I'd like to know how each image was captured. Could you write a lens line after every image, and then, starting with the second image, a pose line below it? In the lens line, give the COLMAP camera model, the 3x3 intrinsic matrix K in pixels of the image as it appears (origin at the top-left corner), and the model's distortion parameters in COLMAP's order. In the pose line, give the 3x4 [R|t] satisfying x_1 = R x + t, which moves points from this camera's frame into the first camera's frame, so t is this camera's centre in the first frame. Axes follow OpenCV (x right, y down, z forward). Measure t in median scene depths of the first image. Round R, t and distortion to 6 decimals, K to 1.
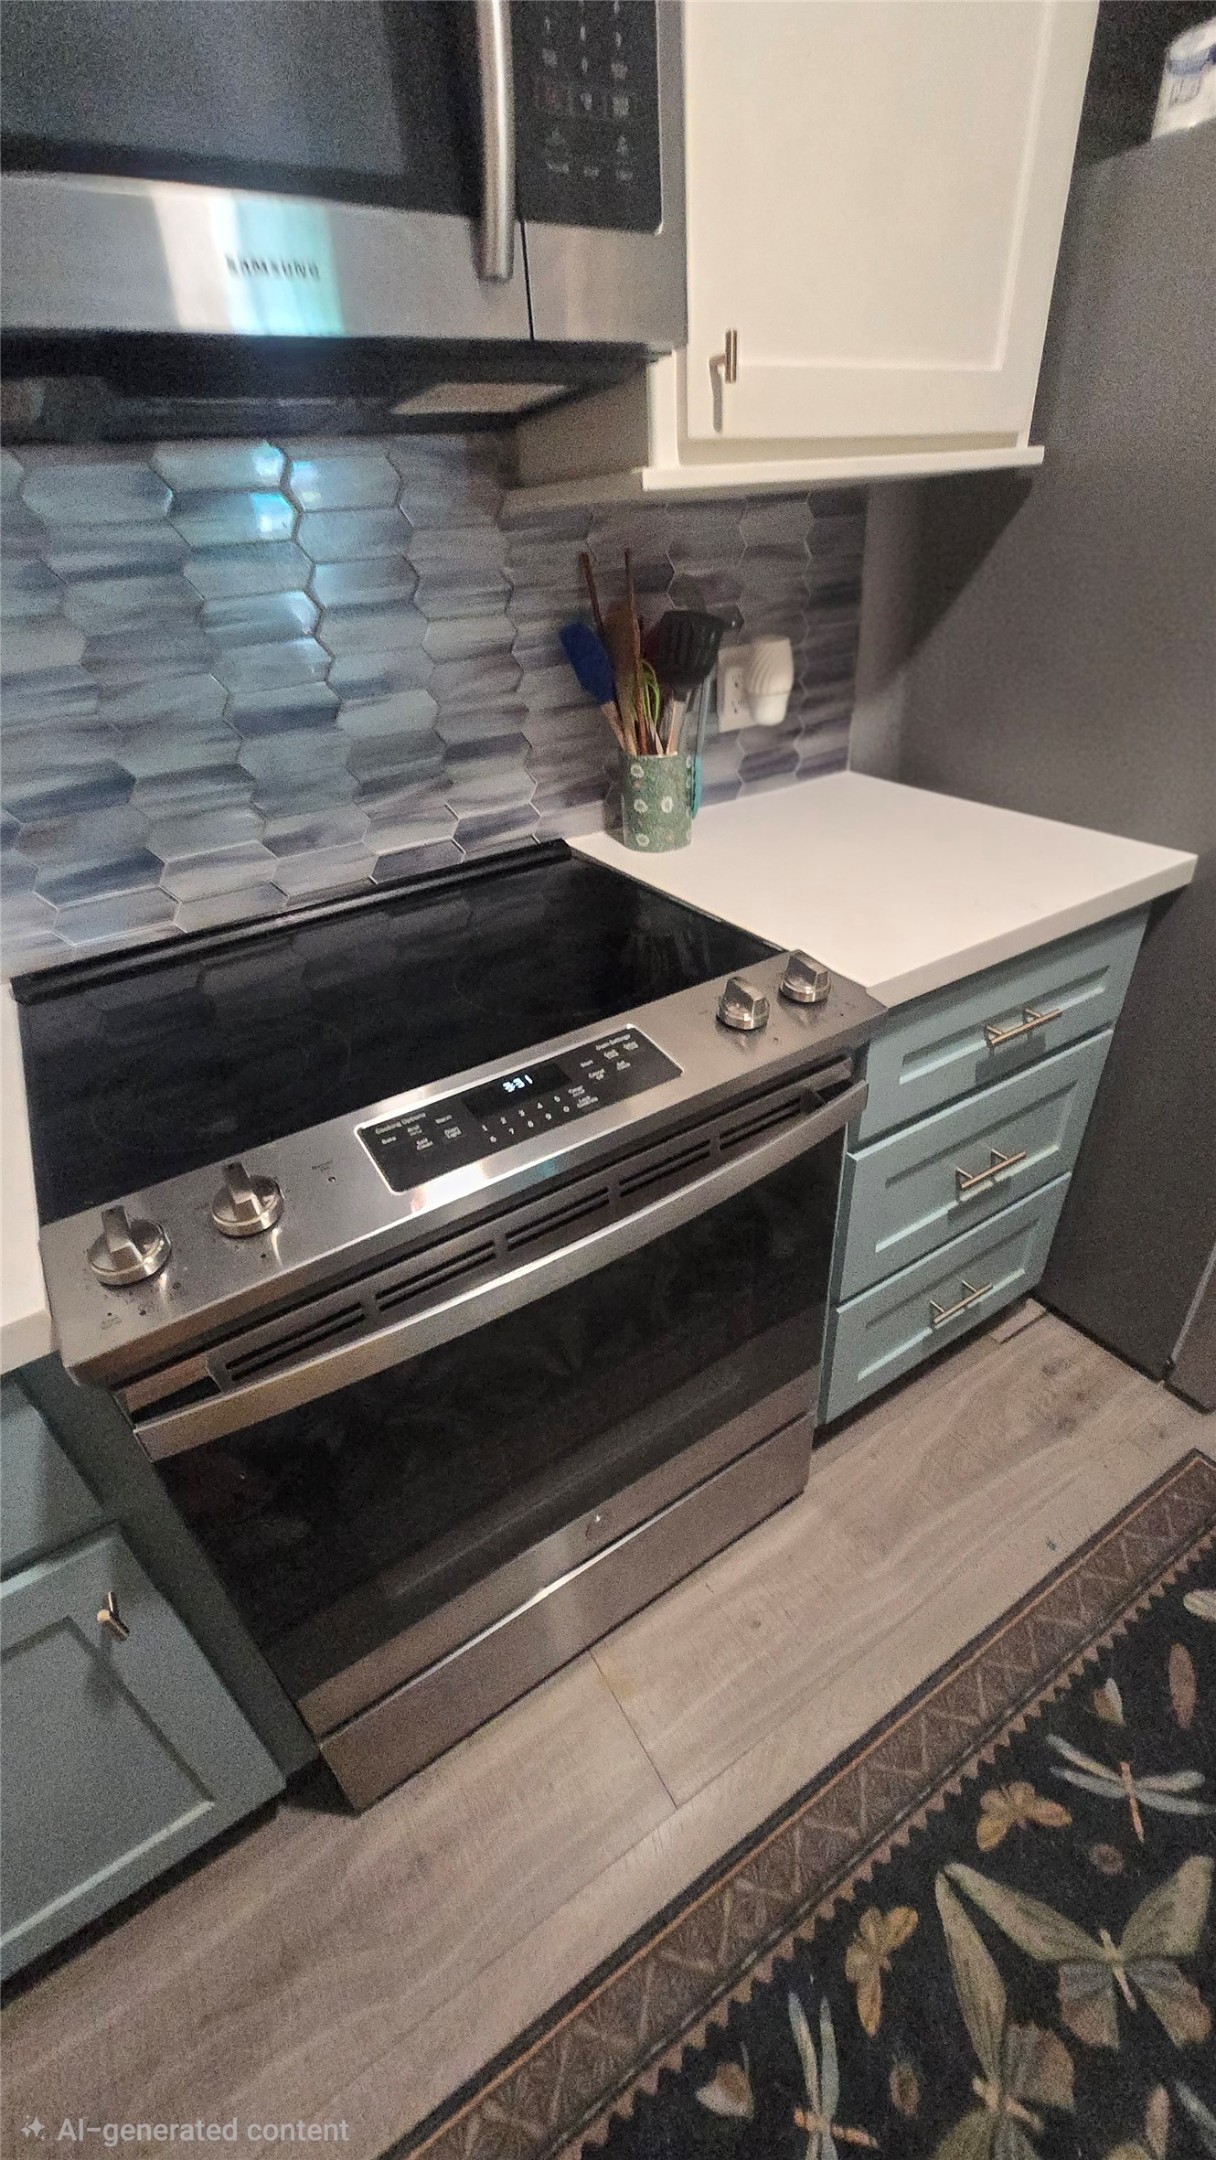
lens RADIAL K [[854.1, 0, 594.1], [0, 854.1, 1087.2], [0, 0, 1]] dist [-0.009188, -0.000361]
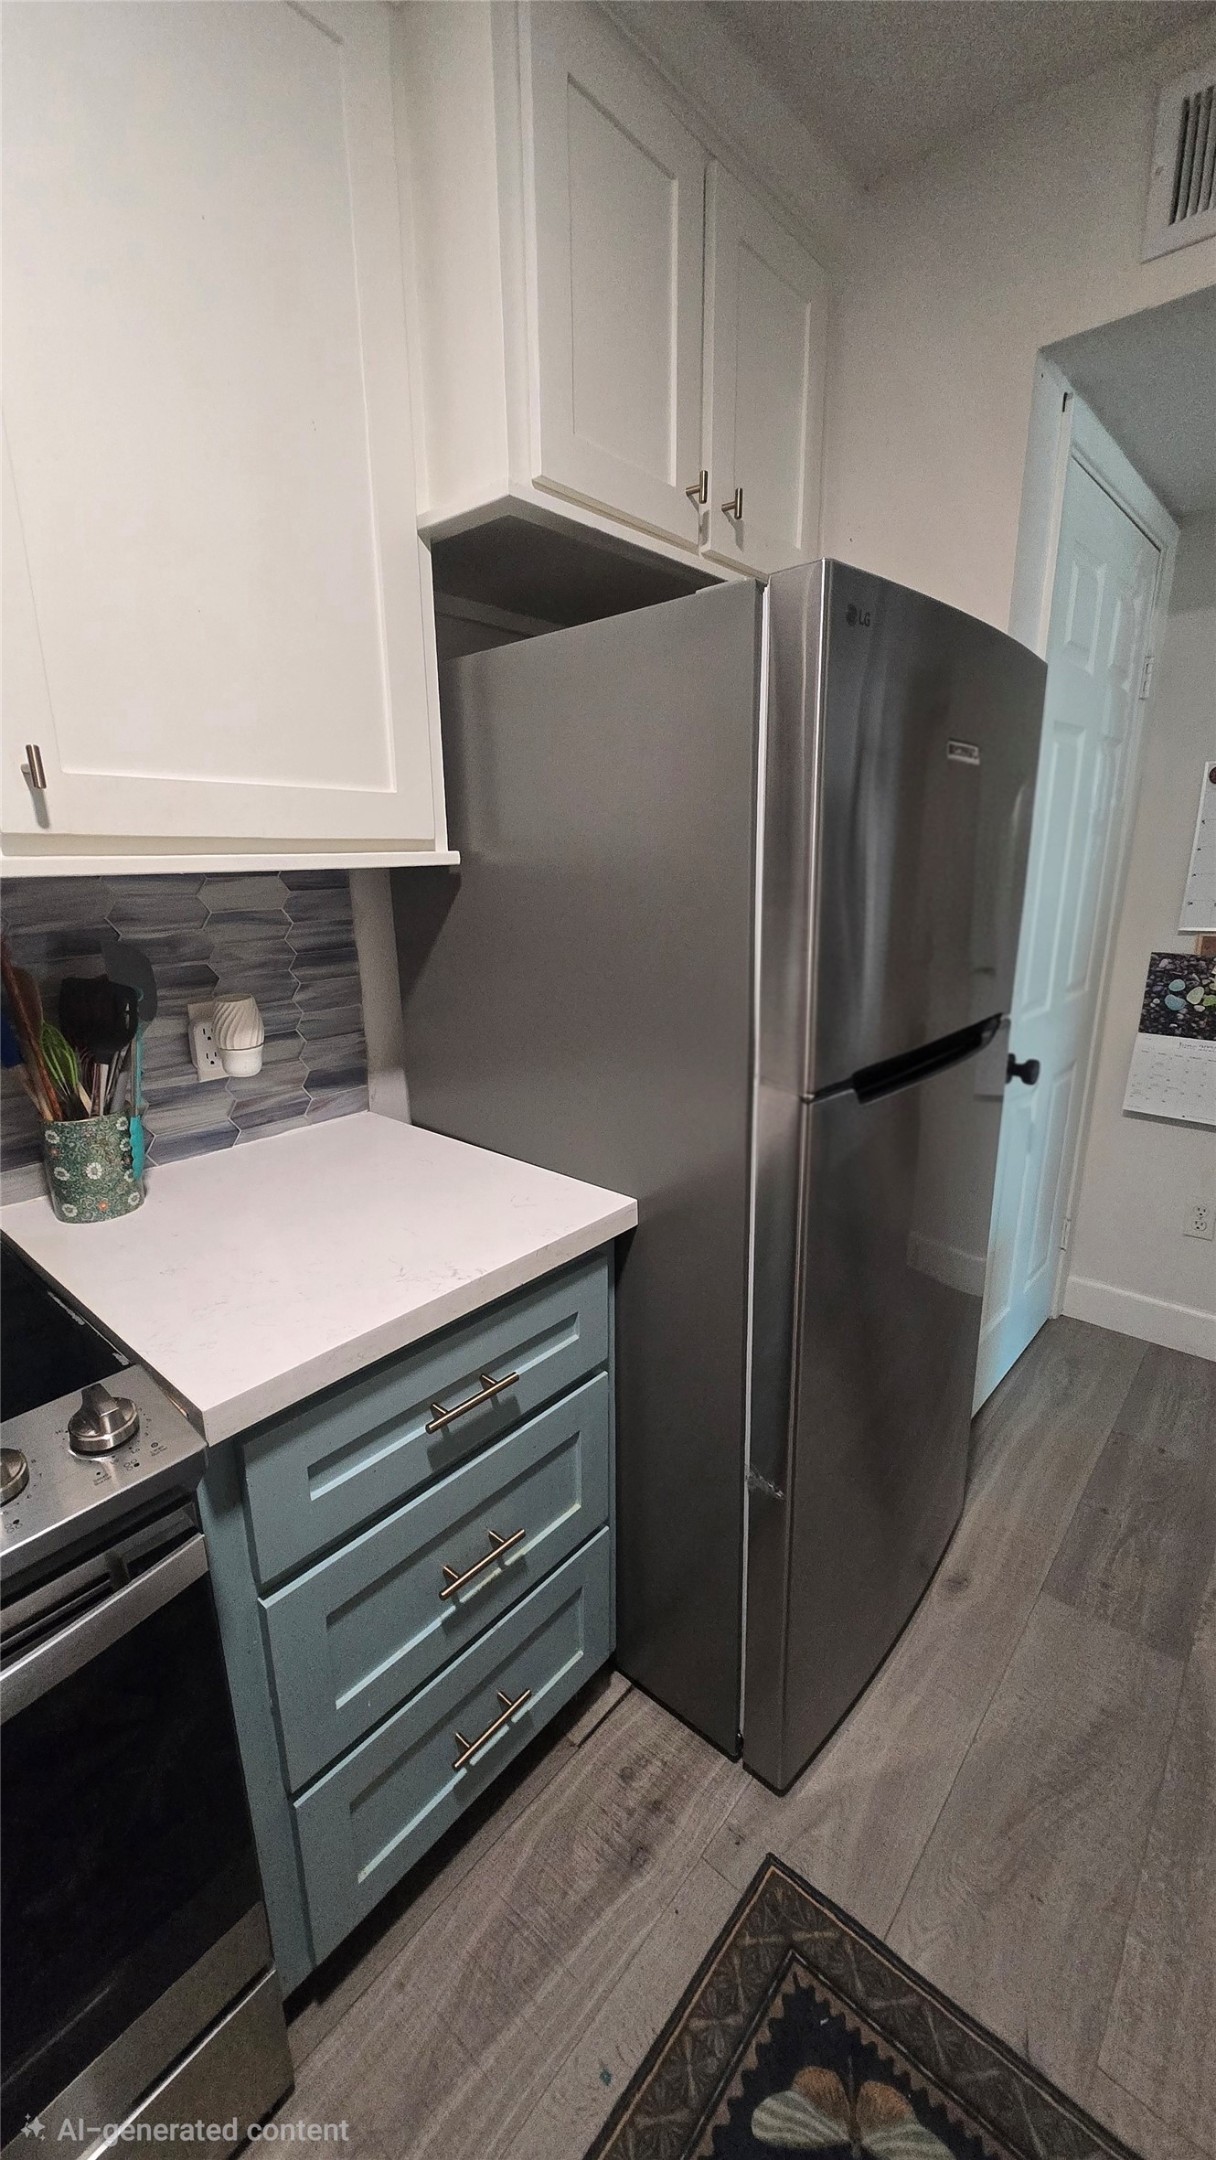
lens RADIAL K [[854.1, 0, 602.0], [0, 854.1, 1085.8], [0, 0, 1]] dist [-0.009188, -0.000361]
pose [[0.946282, -0.018693, 0.322802, 0.296522], [0.120892, 0.946379, -0.299587, -0.084971], [-0.299893, 0.322518, 0.897801, 0.019037]]
